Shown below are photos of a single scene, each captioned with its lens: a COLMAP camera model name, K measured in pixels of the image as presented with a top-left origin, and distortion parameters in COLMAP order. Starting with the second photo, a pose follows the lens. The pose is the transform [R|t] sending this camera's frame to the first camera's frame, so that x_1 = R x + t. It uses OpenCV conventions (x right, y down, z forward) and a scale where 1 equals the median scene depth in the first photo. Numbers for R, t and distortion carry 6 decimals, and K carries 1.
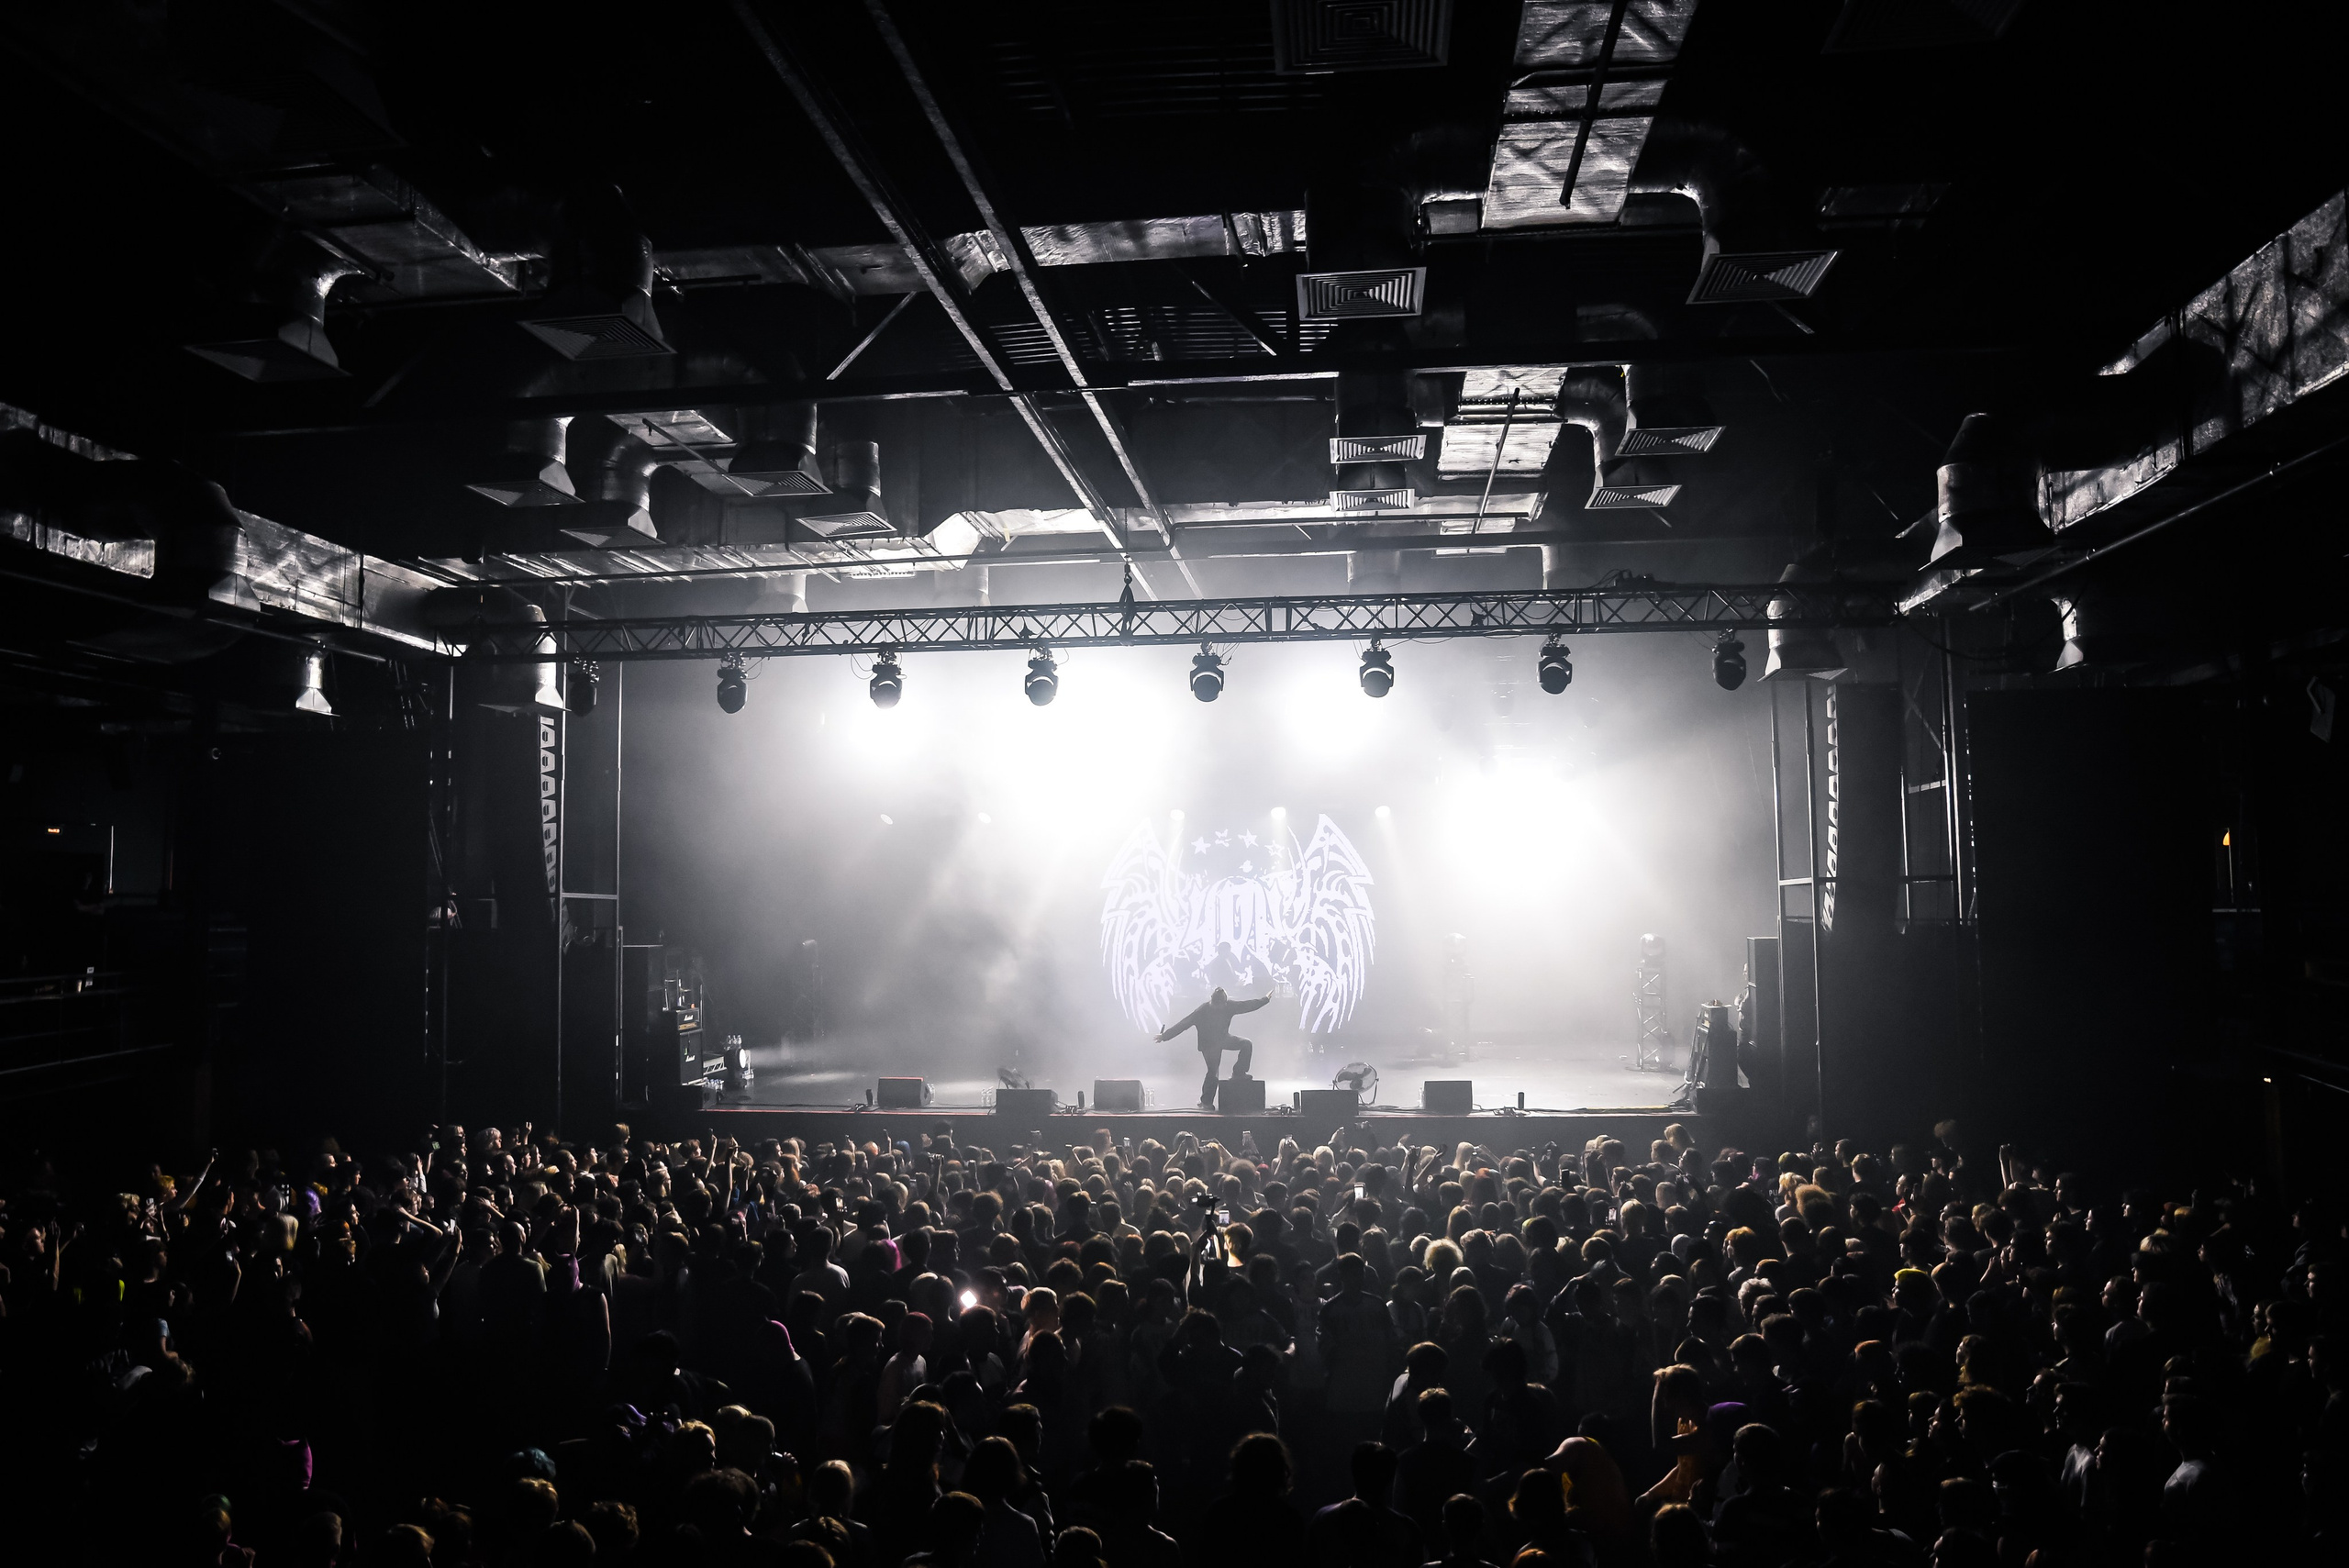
lens RADIAL K [[1644.2, 0, 1174.5], [0, 1644.2, 784.0], [0, 0, 1]] dist [-0.114447, 0.095991]
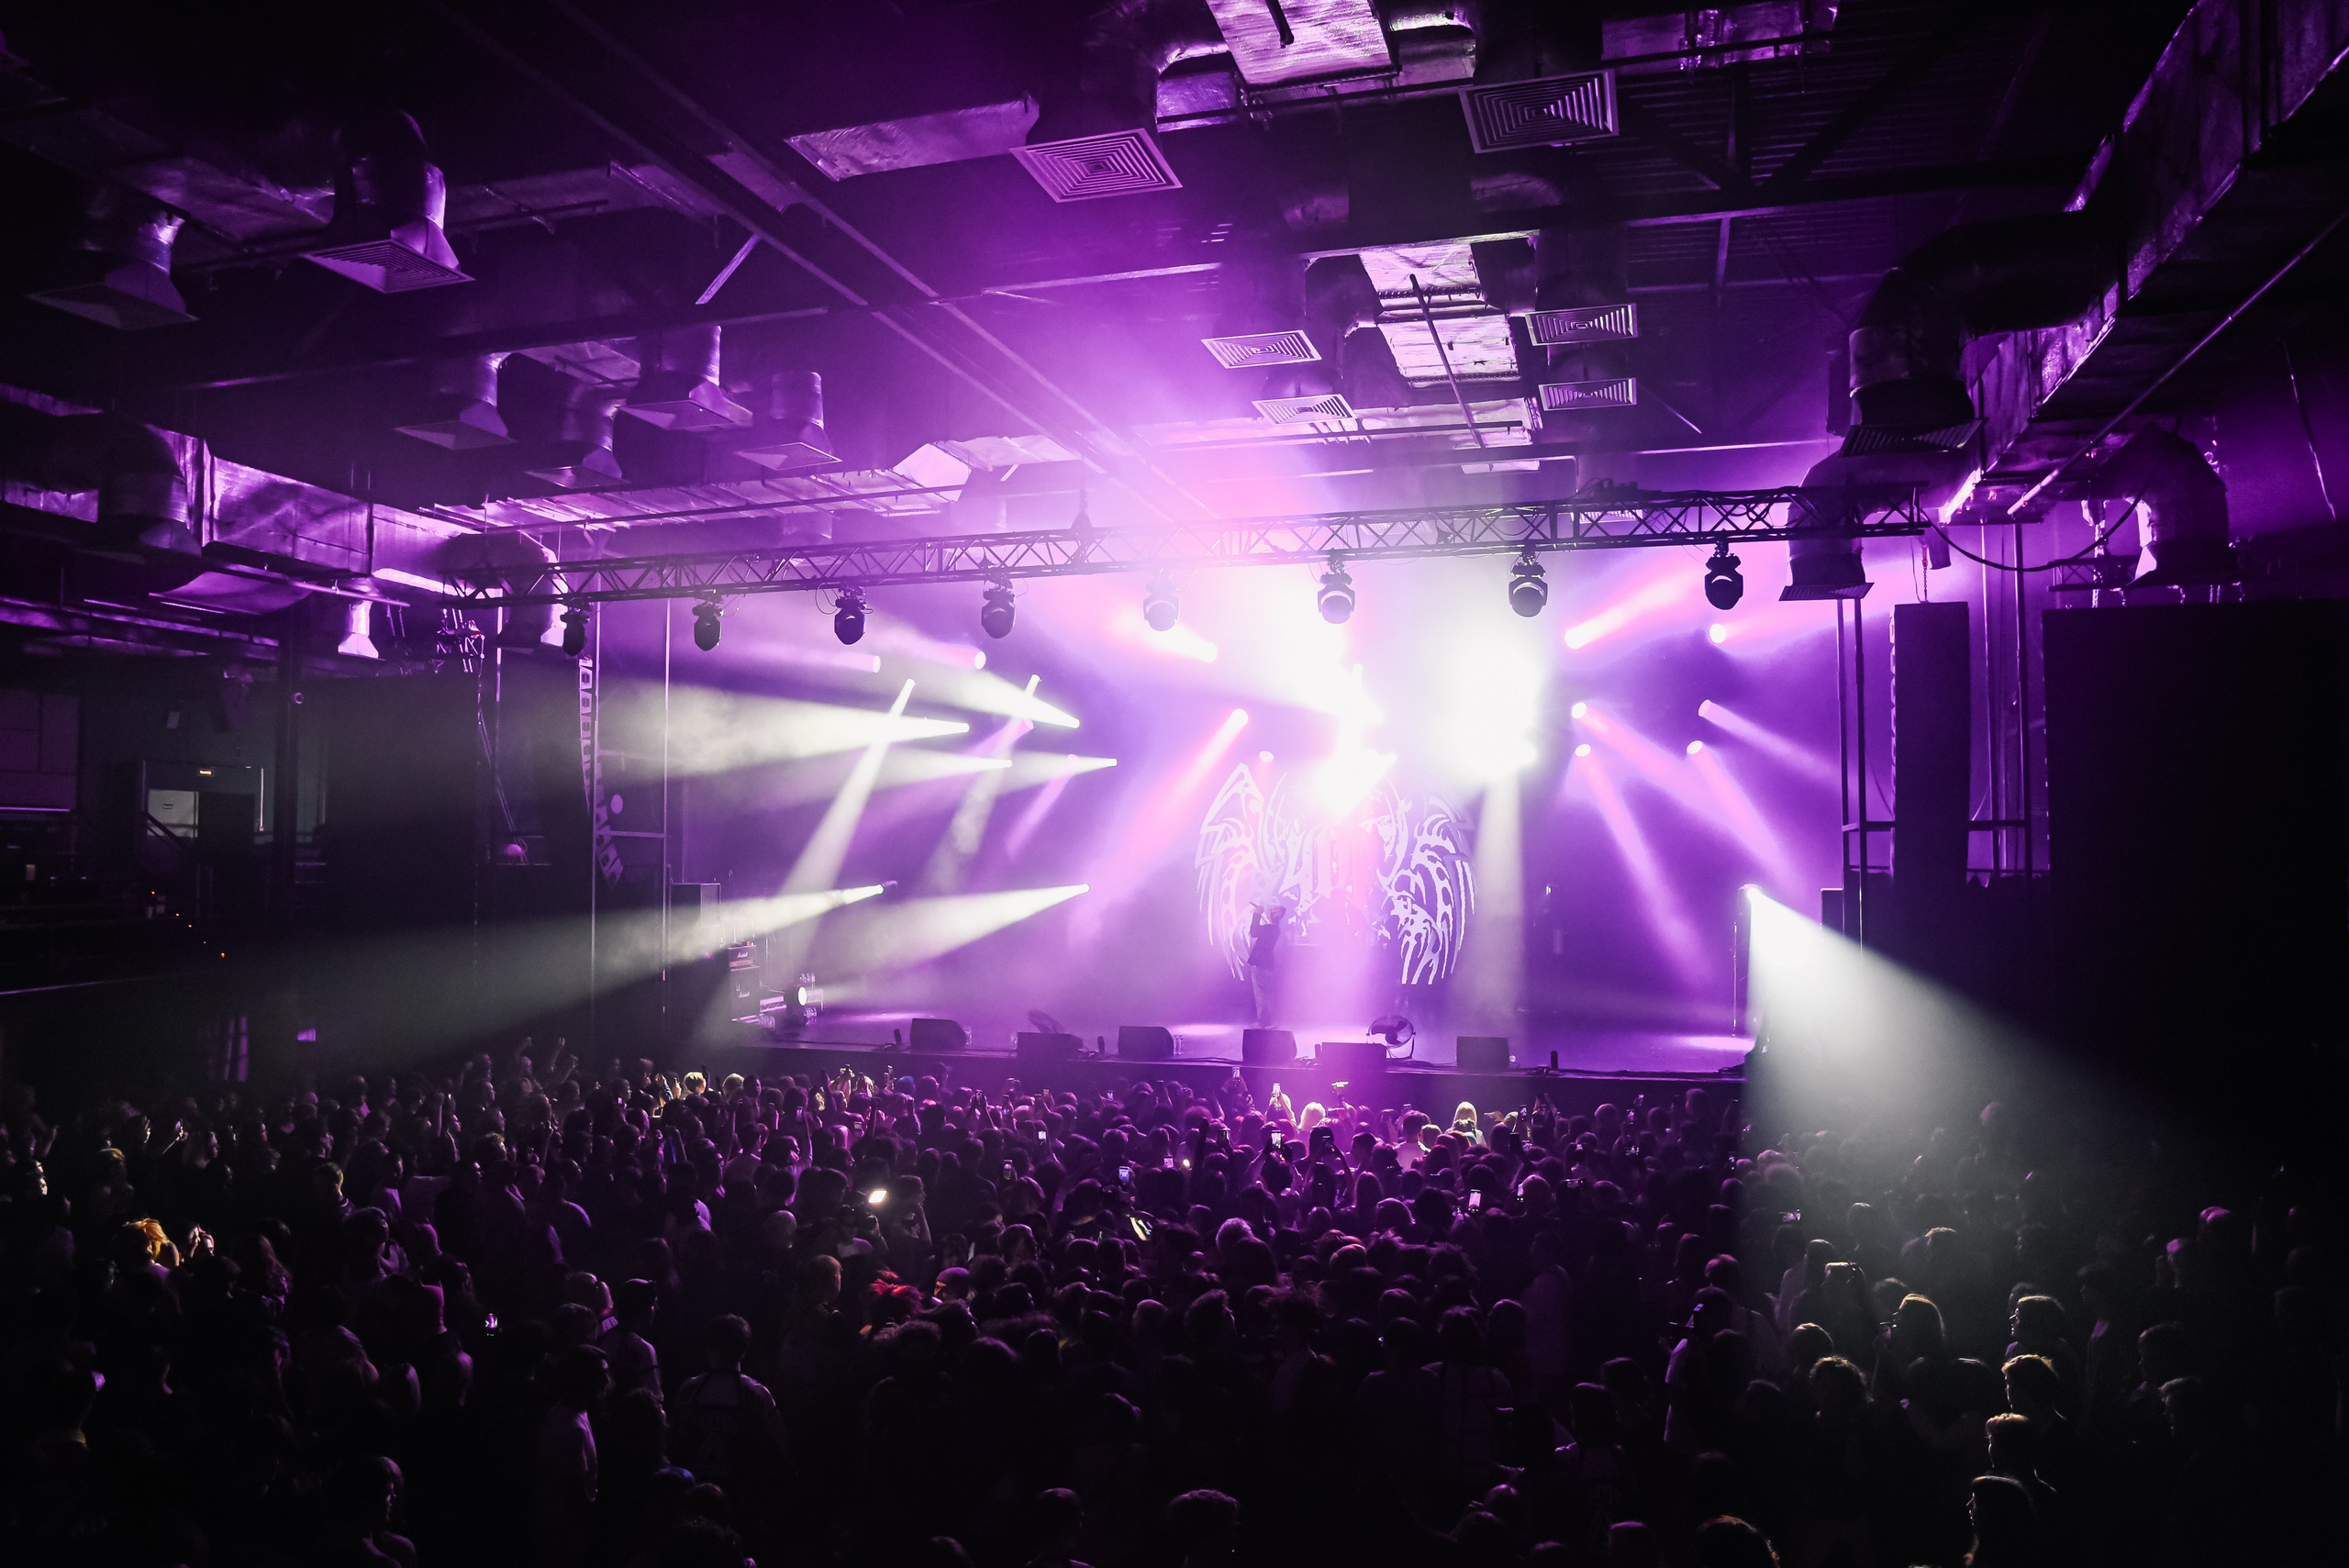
lens RADIAL K [[1644.2, 0, 1174.5], [0, 1644.2, 784.0], [0, 0, 1]] dist [-0.114447, 0.095991]
pose [[0.985148, 0.001927, -0.171697, 0.173932], [0.003173, 0.999562, 0.029425, 0.009602], [0.171679, -0.029533, 0.984710, 0.057125]]
